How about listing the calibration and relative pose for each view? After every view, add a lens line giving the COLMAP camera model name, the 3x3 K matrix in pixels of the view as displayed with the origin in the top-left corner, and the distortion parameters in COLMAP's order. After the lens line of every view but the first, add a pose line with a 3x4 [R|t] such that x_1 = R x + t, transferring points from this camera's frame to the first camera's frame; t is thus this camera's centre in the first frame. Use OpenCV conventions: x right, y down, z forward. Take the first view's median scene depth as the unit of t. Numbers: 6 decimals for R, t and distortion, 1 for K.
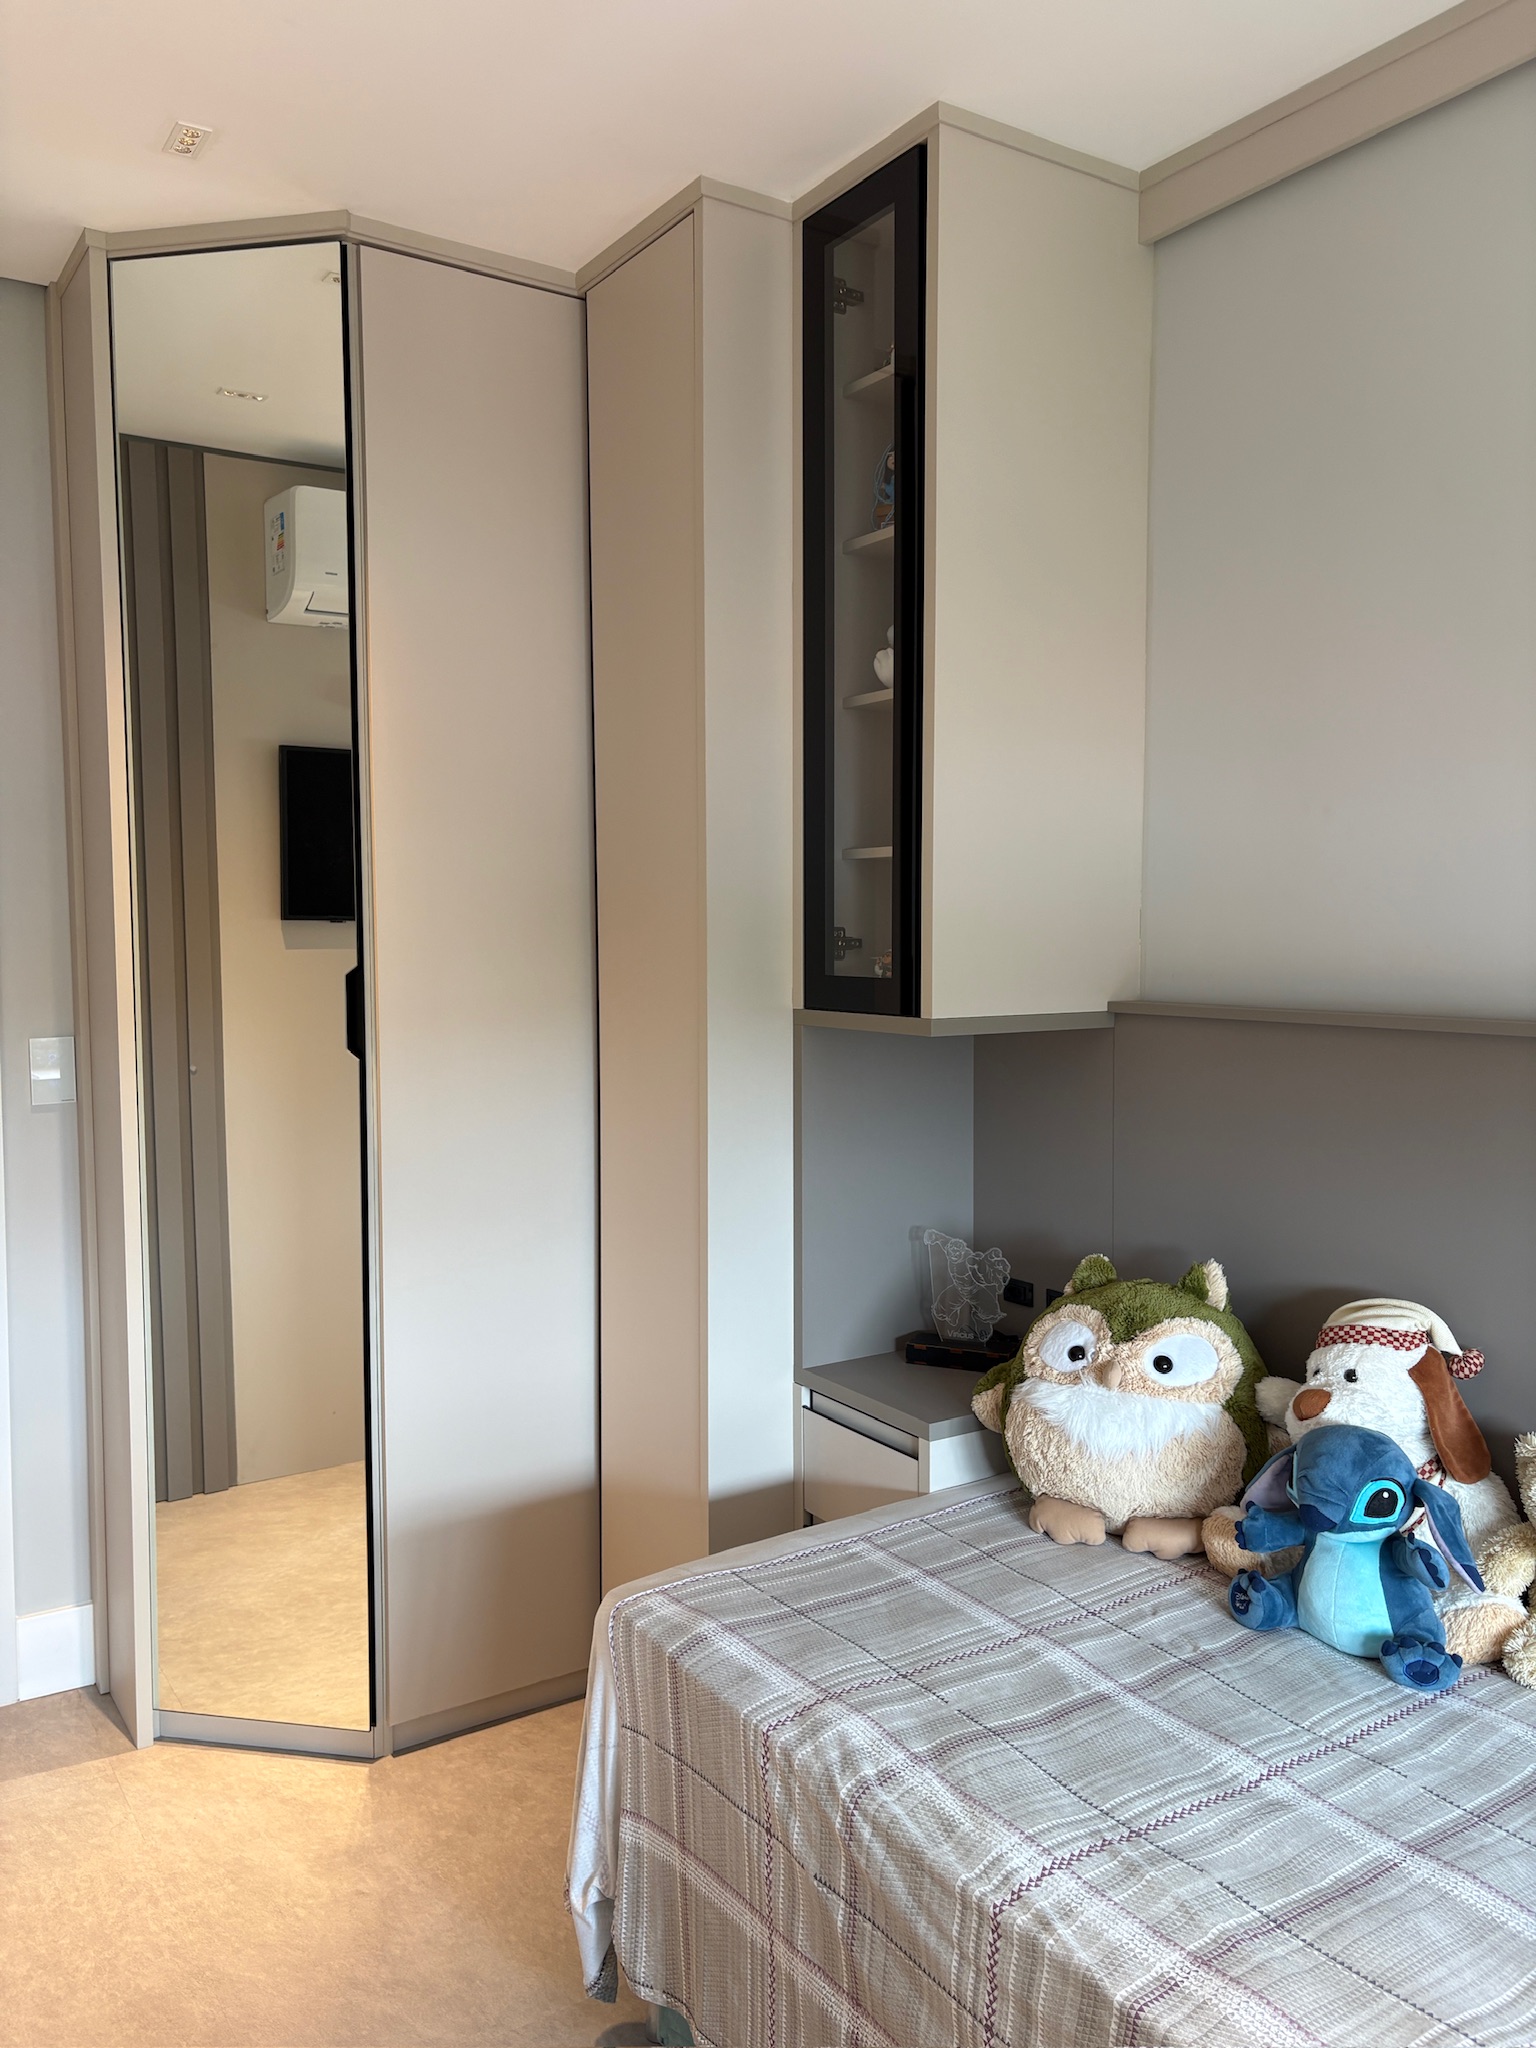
lens RADIAL K [[1540.1, 0, 768.0], [0, 1540.1, 1024.0], [0, 0, 1]] dist [0.032803, -0.002116]
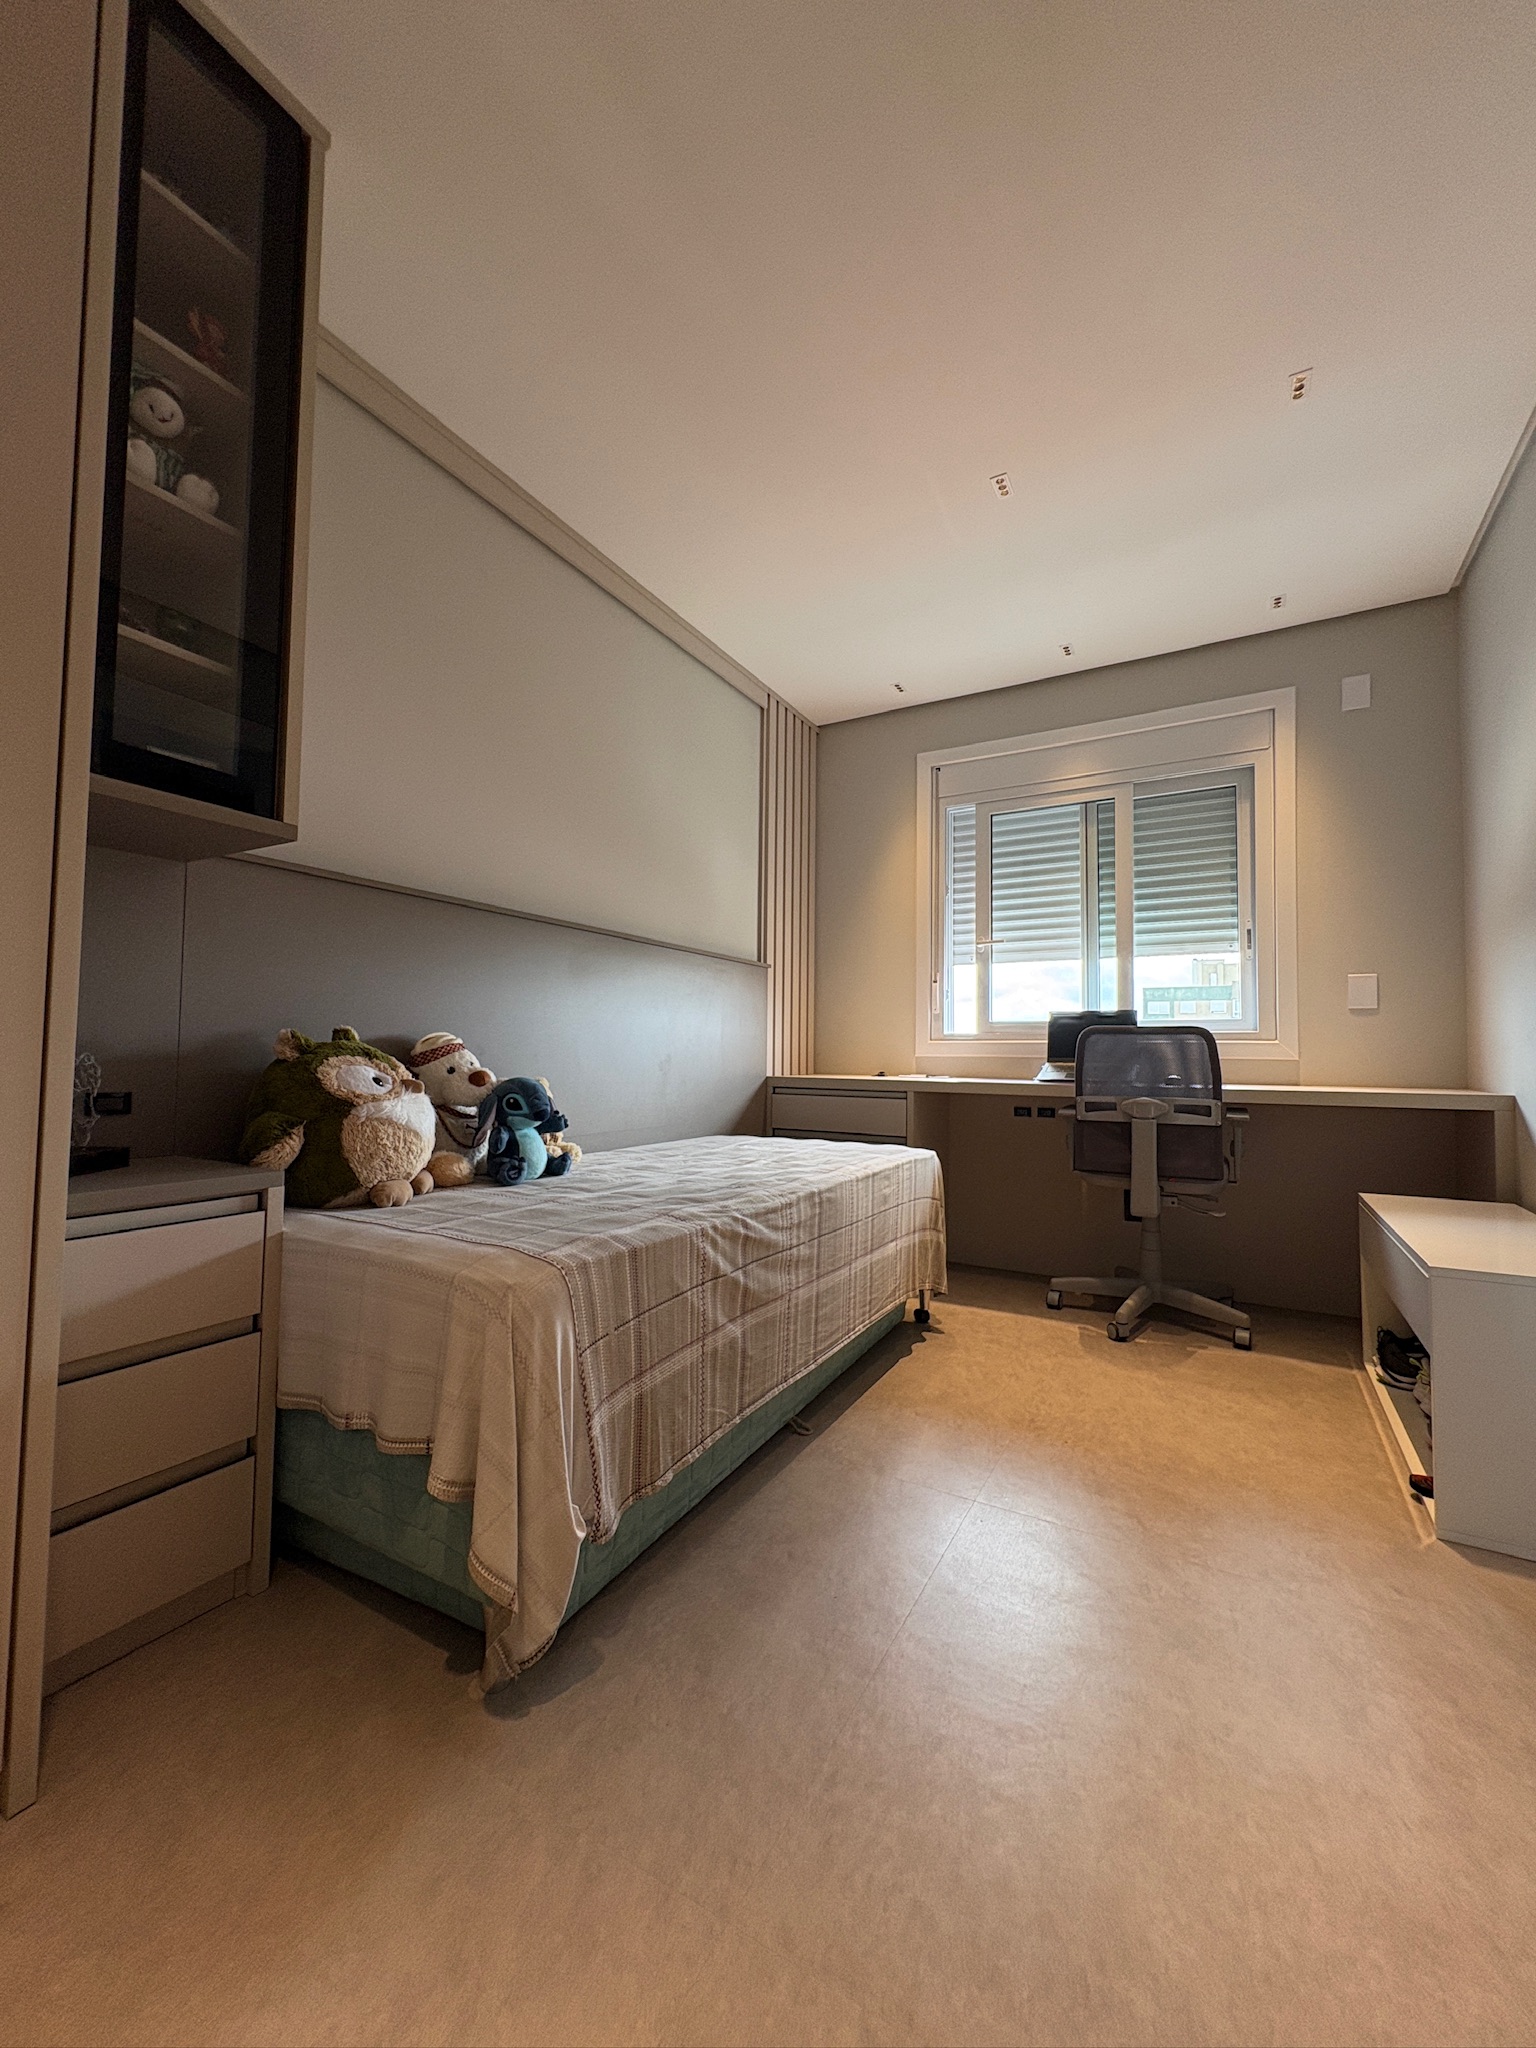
lens RADIAL K [[815.2, 0, 768.0], [0, 815.2, 1024.0], [0, 0, 1]] dist [0.001863, 0.000709]
pose [[-0.452621, 0.040741, 0.890772, -0.676658], [0.046681, 0.998669, -0.021956, 0.199826], [-0.890480, 0.031645, -0.453920, 1.057454]]
